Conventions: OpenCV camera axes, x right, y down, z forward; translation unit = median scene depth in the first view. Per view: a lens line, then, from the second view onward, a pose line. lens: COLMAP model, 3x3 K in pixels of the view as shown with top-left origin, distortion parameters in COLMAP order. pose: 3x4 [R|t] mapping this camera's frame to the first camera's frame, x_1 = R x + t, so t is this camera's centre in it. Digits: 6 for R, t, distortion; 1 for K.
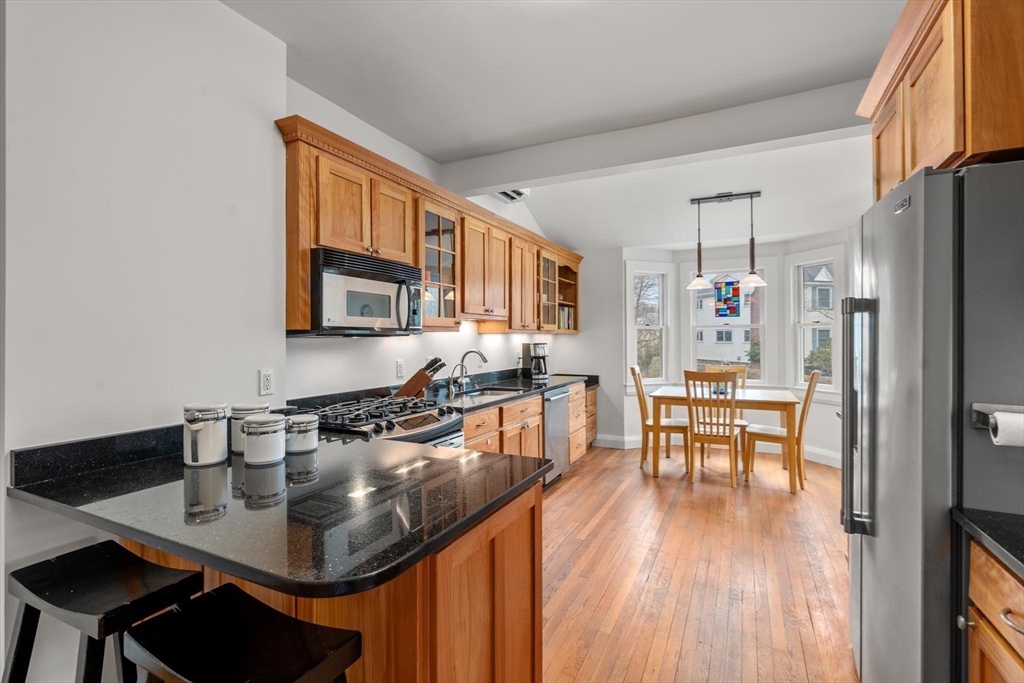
lens RADIAL K [[471.9, 0, 509.8], [0, 471.9, 336.8], [0, 0, 1]] dist [-0.001778, 0.002126]
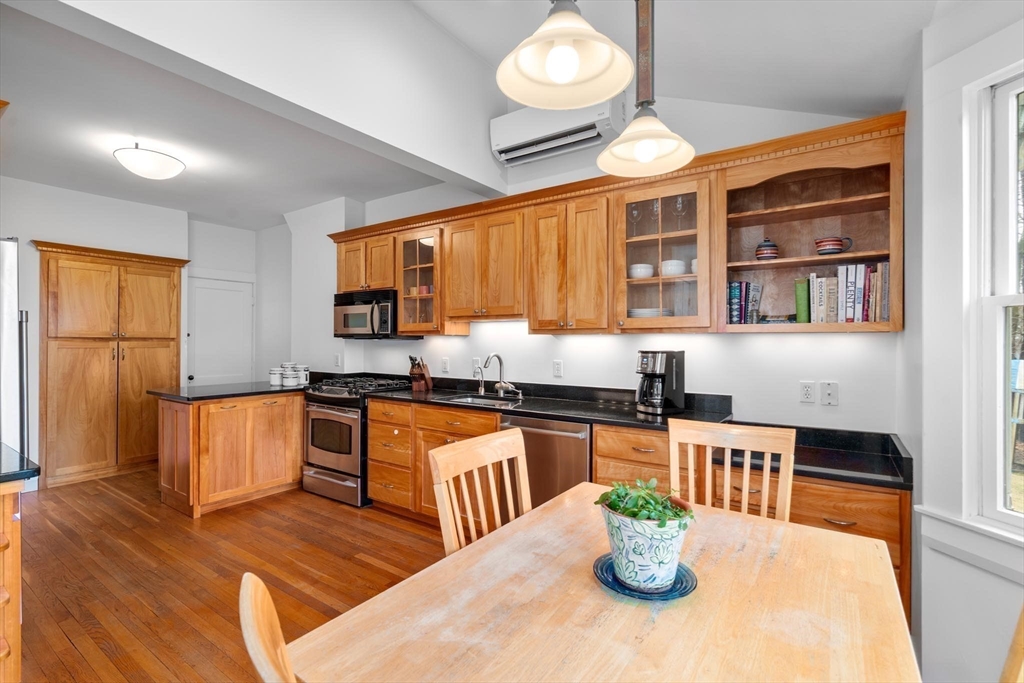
lens RADIAL K [[471.9, 0, 511.0], [0, 471.9, 341.7], [0, 0, 1]] dist [-0.001778, 0.002126]
pose [[-0.148123, 0.005696, -0.988953, 0.737342], [0.000781, 0.999984, 0.005643, -0.000531], [0.988969, 0.000063, -0.148125, 1.033760]]
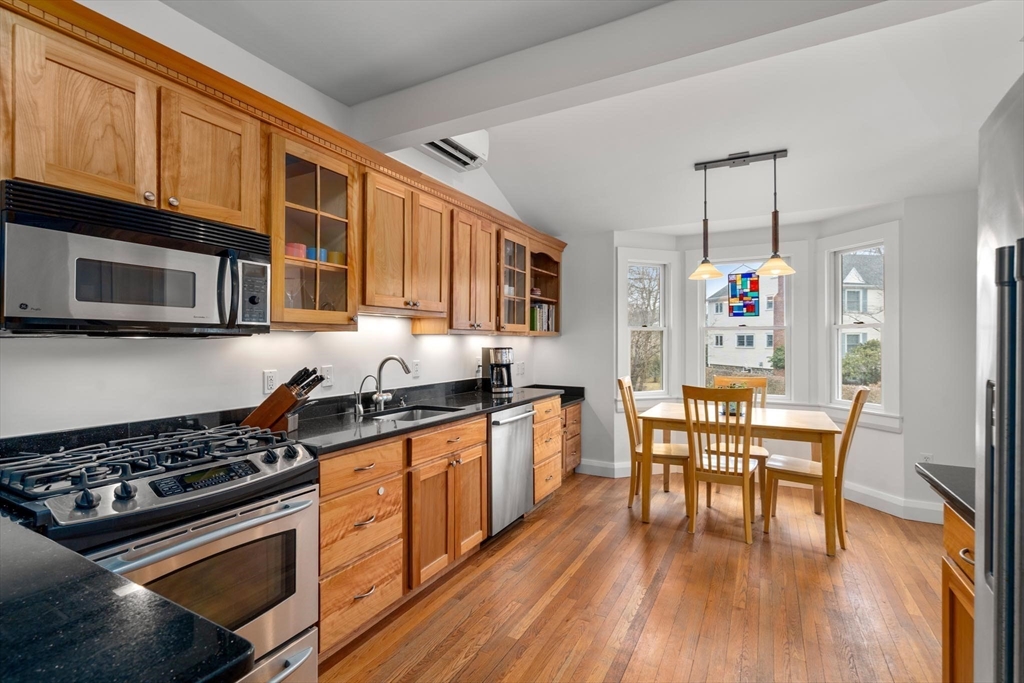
lens RADIAL K [[471.9, 0, 508.4], [0, 471.9, 339.5], [0, 0, 1]] dist [-0.001778, 0.002126]
pose [[0.999162, 0.005683, -0.040534, 0.119972], [-0.005755, 0.999982, -0.001661, 0.001309], [0.040524, 0.001892, 0.999177, 0.231305]]
